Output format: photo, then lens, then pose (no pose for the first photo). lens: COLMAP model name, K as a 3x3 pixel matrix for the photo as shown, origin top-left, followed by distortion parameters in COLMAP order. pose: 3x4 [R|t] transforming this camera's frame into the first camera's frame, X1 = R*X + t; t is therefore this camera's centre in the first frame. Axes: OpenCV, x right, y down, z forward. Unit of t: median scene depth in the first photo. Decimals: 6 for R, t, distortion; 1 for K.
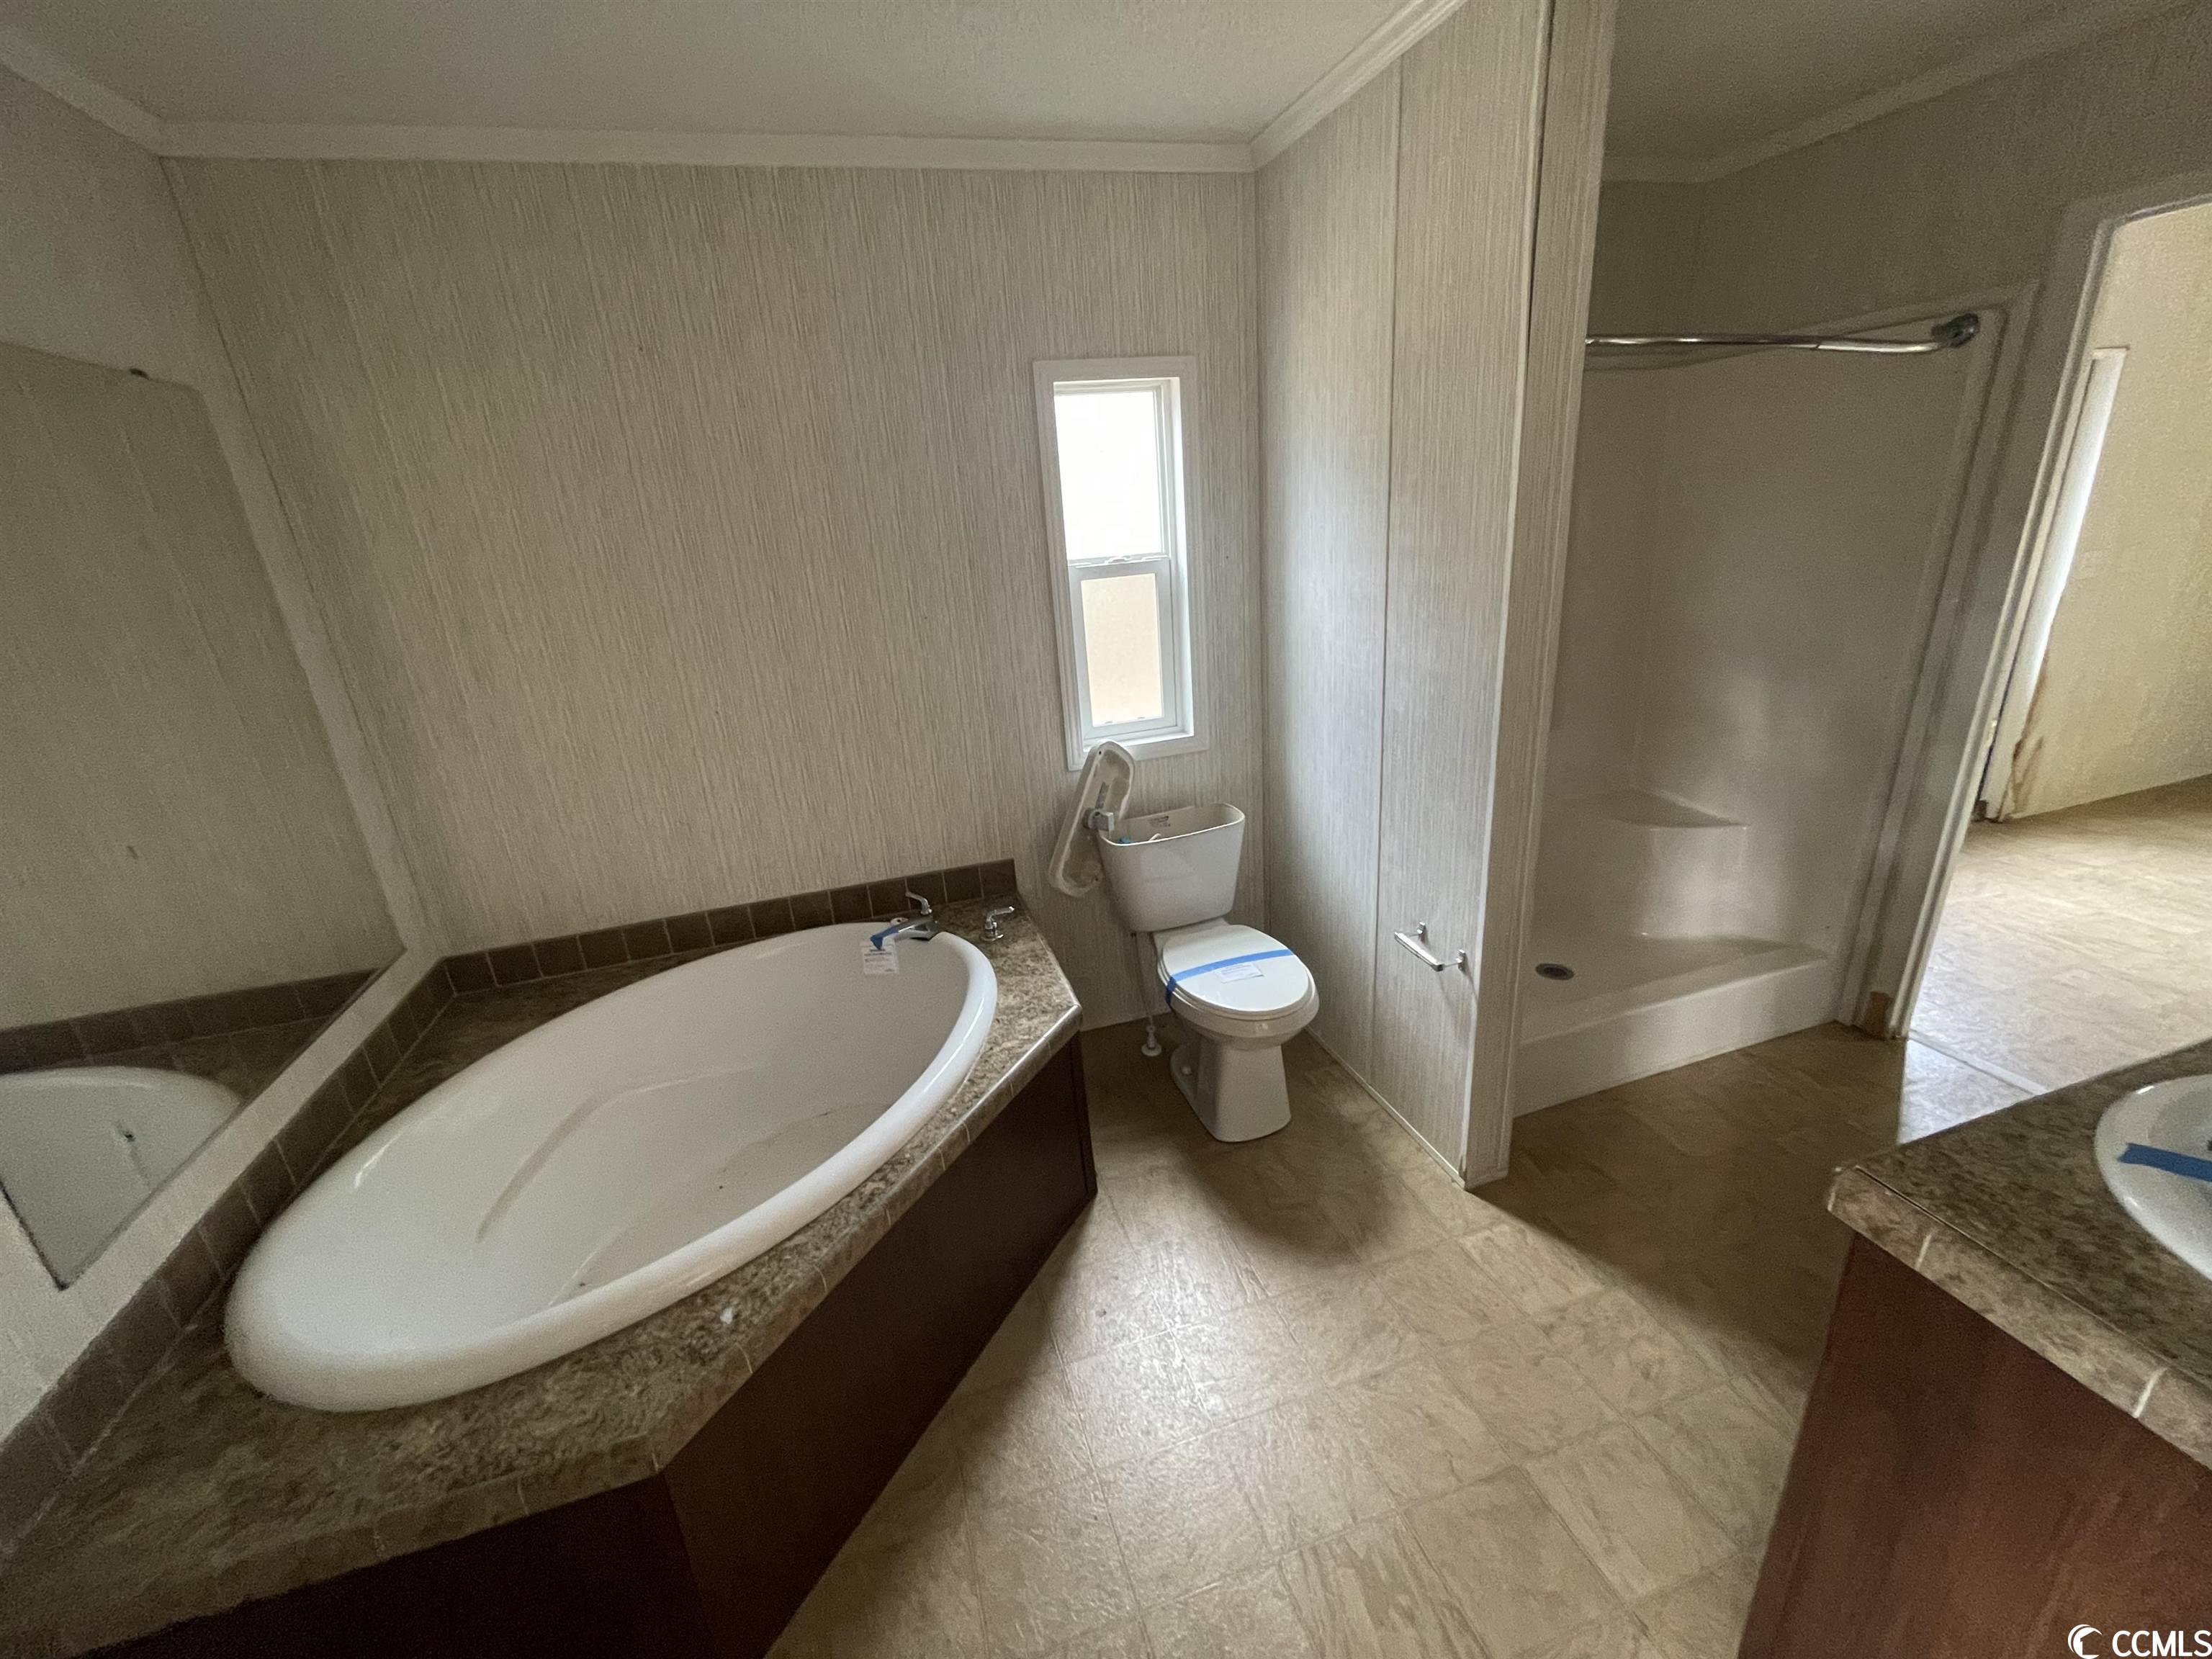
lens RADIAL K [[897.5, 0, 1093.0], [0, 897.5, 824.6], [0, 0, 1]] dist [-0.004408, 0.001497]
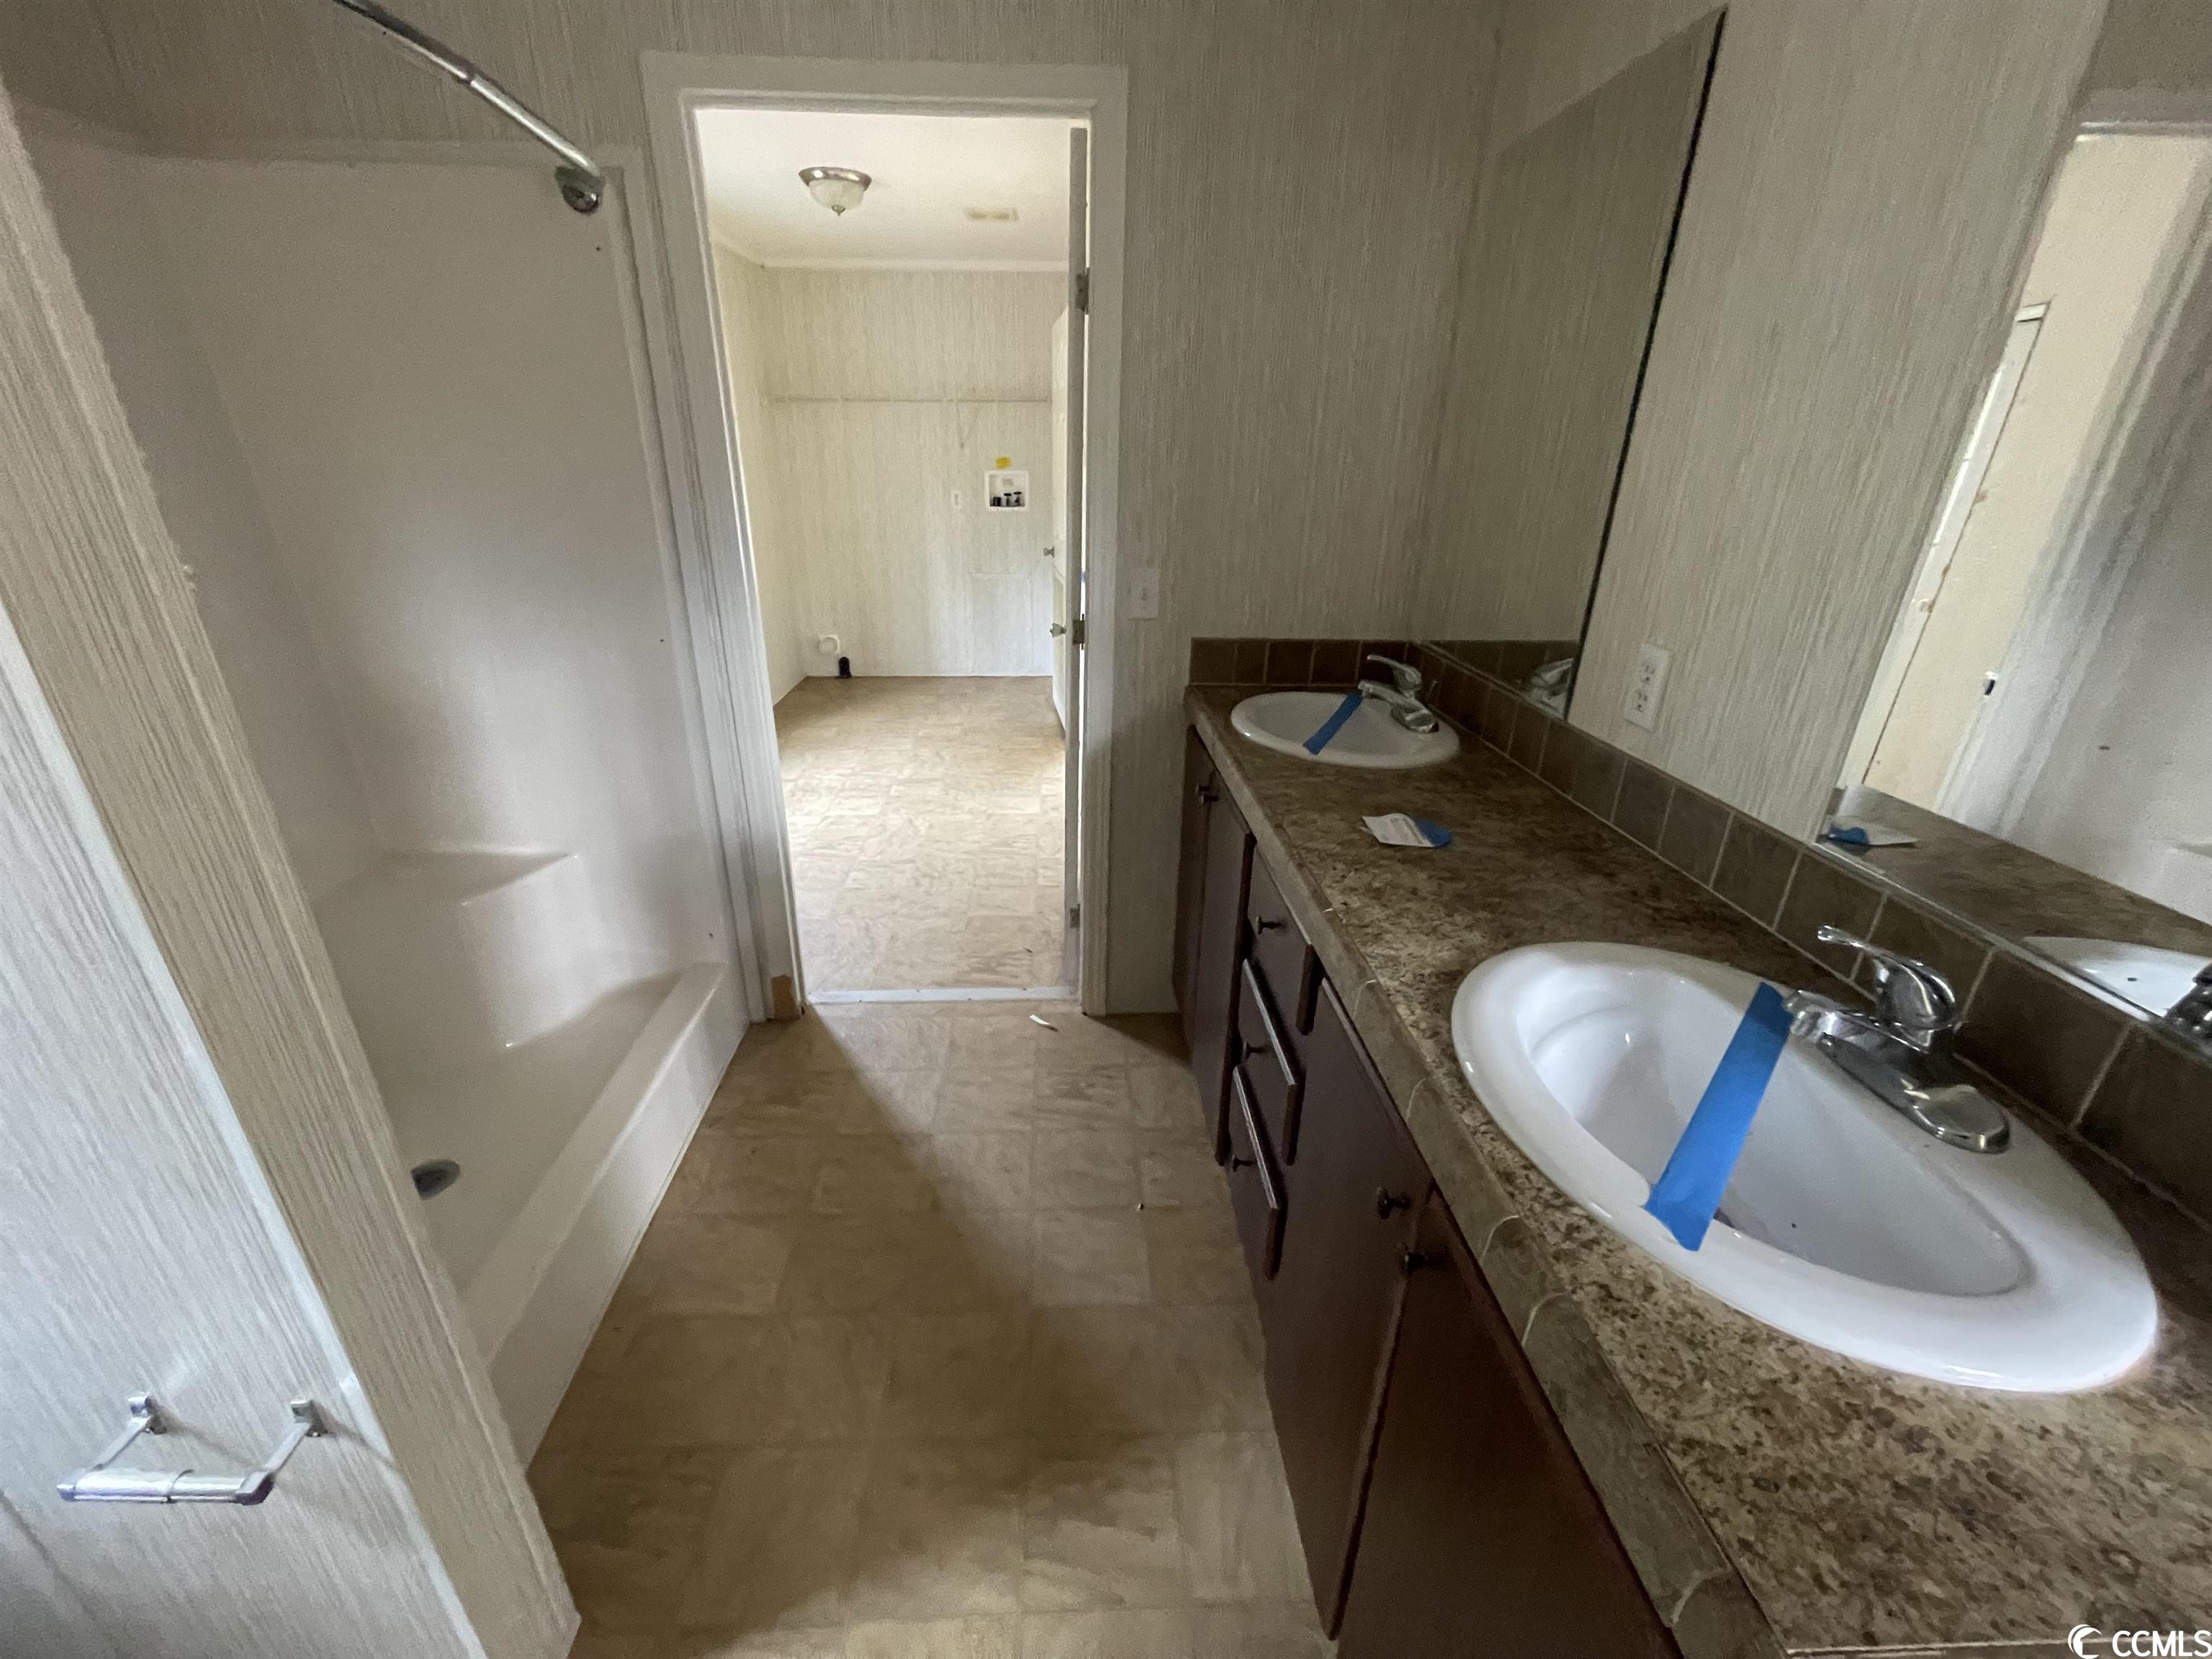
lens RADIAL K [[897.5, 0, 1107.7], [0, 897.5, 834.8], [0, 0, 1]] dist [-0.004408, 0.001497]
pose [[0.247595, -0.311051, 0.917575, 0.162367], [0.282371, 0.929116, 0.238769, -0.074454], [-0.926803, 0.199979, 0.317876, 0.371216]]
